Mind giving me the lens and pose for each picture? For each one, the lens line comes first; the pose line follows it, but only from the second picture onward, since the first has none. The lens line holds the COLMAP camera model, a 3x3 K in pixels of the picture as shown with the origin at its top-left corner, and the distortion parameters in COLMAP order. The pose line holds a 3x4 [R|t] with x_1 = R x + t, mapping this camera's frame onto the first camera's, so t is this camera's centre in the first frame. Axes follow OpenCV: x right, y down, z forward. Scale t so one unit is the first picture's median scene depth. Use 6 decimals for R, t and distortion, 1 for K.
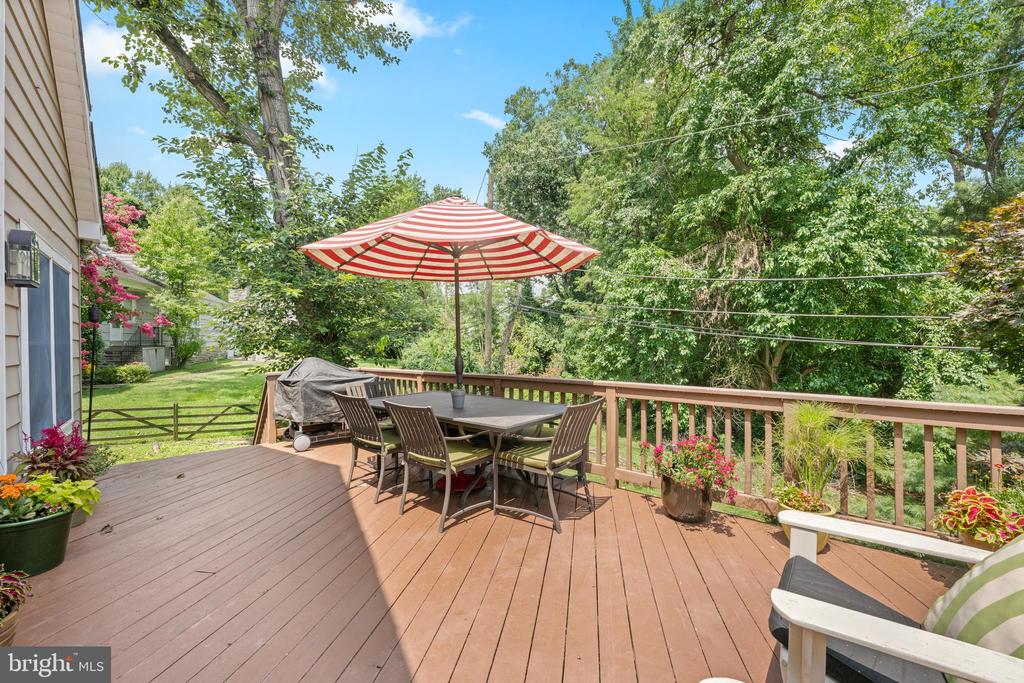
lens RADIAL K [[415.8, 0, 511.2], [0, 415.8, 333.8], [0, 0, 1]] dist [-0.000205, 0.000113]
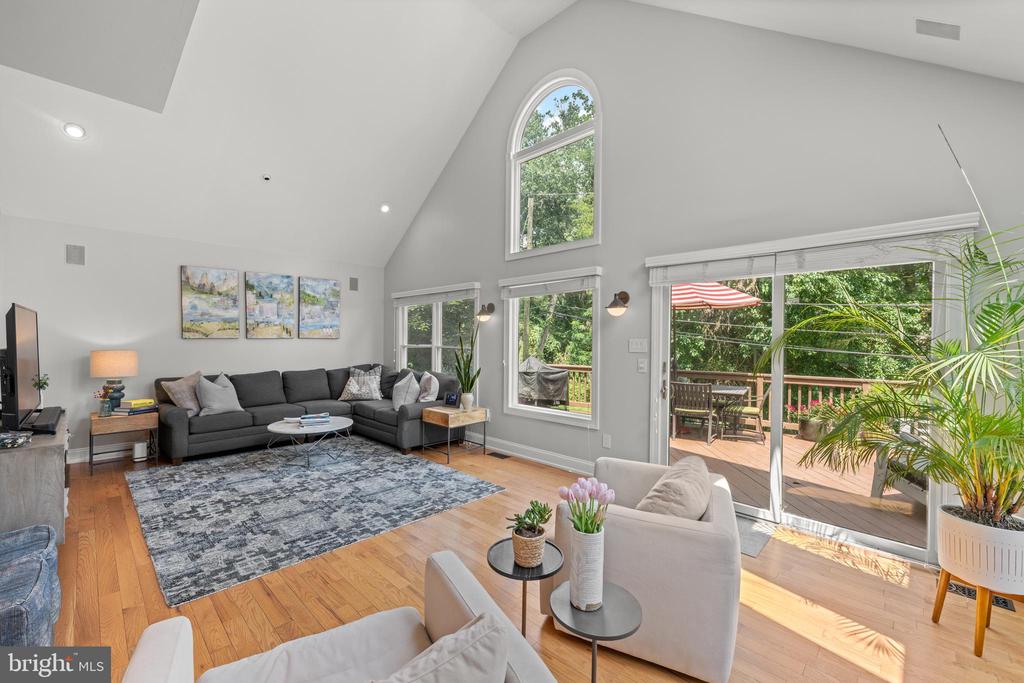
lens RADIAL K [[409.3, 0, 510.7], [0, 409.3, 344.4], [0, 0, 1]] dist [-0.000671, -0.000066]
pose [[0.993968, 0.018539, 0.108096, -0.318338], [-0.021881, 0.999316, 0.029810, -0.013038], [-0.107469, -0.031995, 0.993693, -0.201767]]
